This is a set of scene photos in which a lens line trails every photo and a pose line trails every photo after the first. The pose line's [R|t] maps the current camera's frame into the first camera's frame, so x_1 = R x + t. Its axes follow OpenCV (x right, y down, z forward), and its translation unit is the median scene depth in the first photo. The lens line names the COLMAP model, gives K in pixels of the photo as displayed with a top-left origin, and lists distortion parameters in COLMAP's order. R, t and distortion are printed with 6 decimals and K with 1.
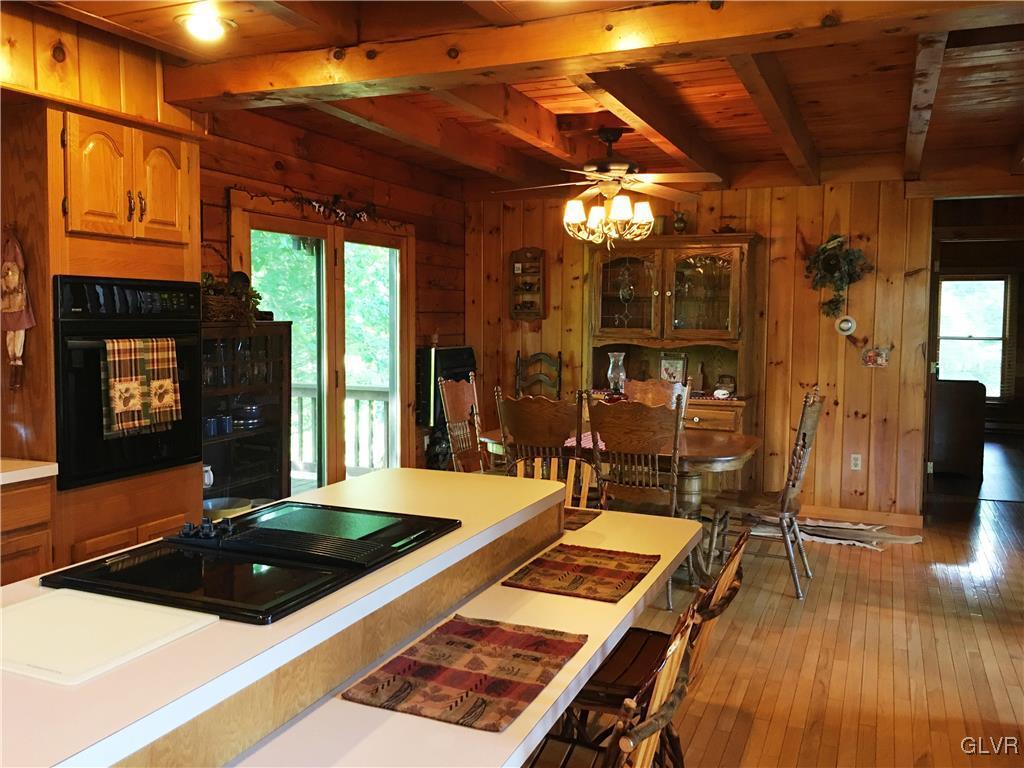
lens RADIAL K [[869.9, 0, 511.5], [0, 869.9, 371.3], [0, 0, 1]] dist [0.079896, -0.116098]
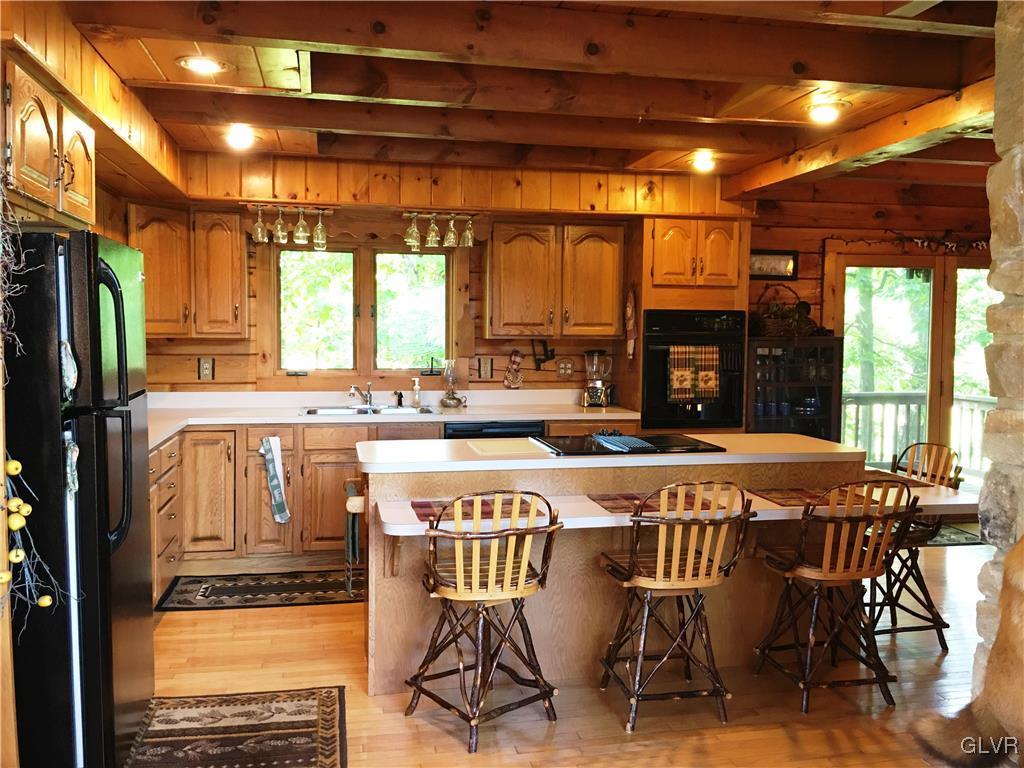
lens RADIAL K [[869.9, 0, 511.5], [0, 869.9, 371.3], [0, 0, 1]] dist [0.079896, -0.116098]
pose [[0.571233, 0.037785, -0.819918, 0.722409], [-0.057716, 0.998316, 0.005796, 0.021118], [0.818756, 0.044012, 0.572452, -0.224260]]
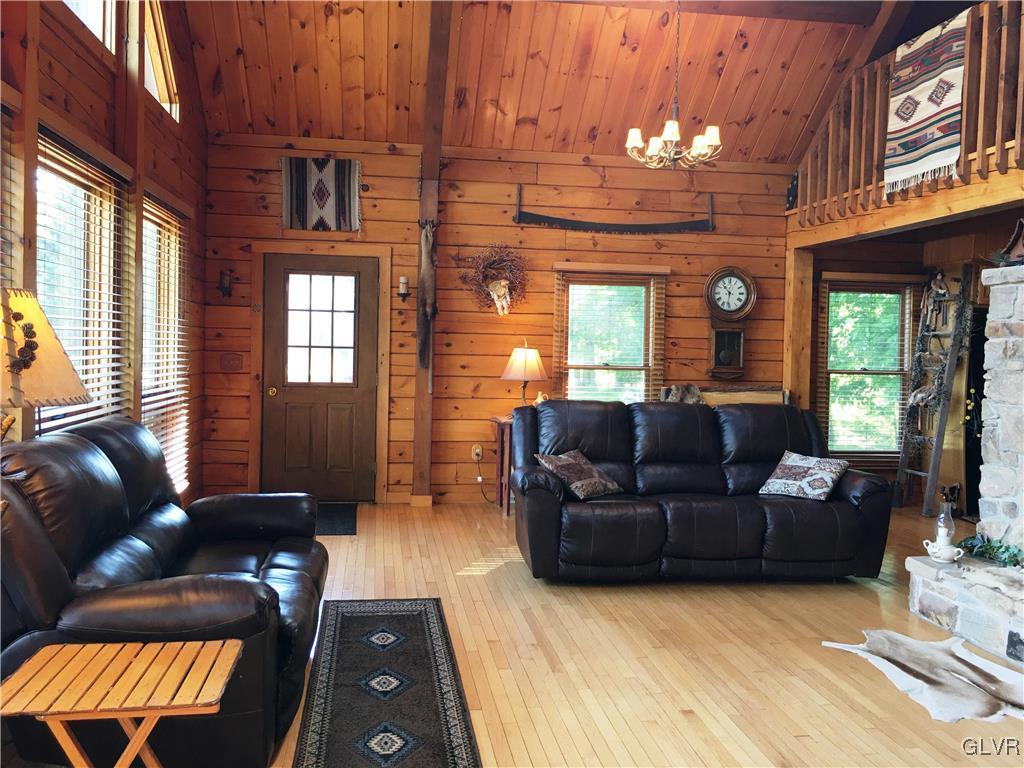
lens RADIAL K [[869.9, 0, 511.5], [0, 869.9, 371.3], [0, 0, 1]] dist [0.079896, -0.116098]
pose [[-0.850356, -0.009445, -0.526123, 2.084203], [-0.063644, 0.994345, 0.085015, -0.041103], [0.522345, 0.105777, -0.846148, 1.118426]]
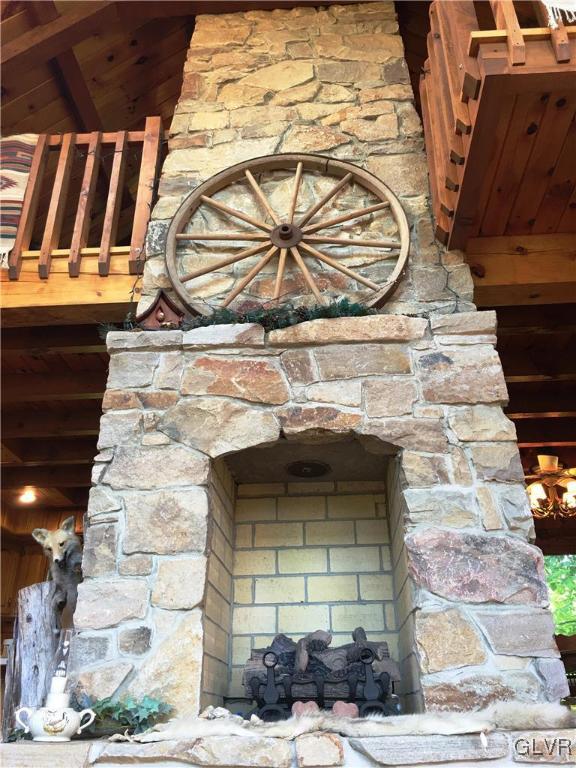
lens RADIAL K [[651.9, 0, 292.0], [0, 651.9, 375.7], [0, 0, 1]] dist [0.074850, -0.106262]
pose [[0.335650, -0.451877, -0.826527, 1.459021], [-0.043625, 0.869031, -0.492831, 0.326926], [0.940976, 0.201475, 0.271977, 0.306403]]
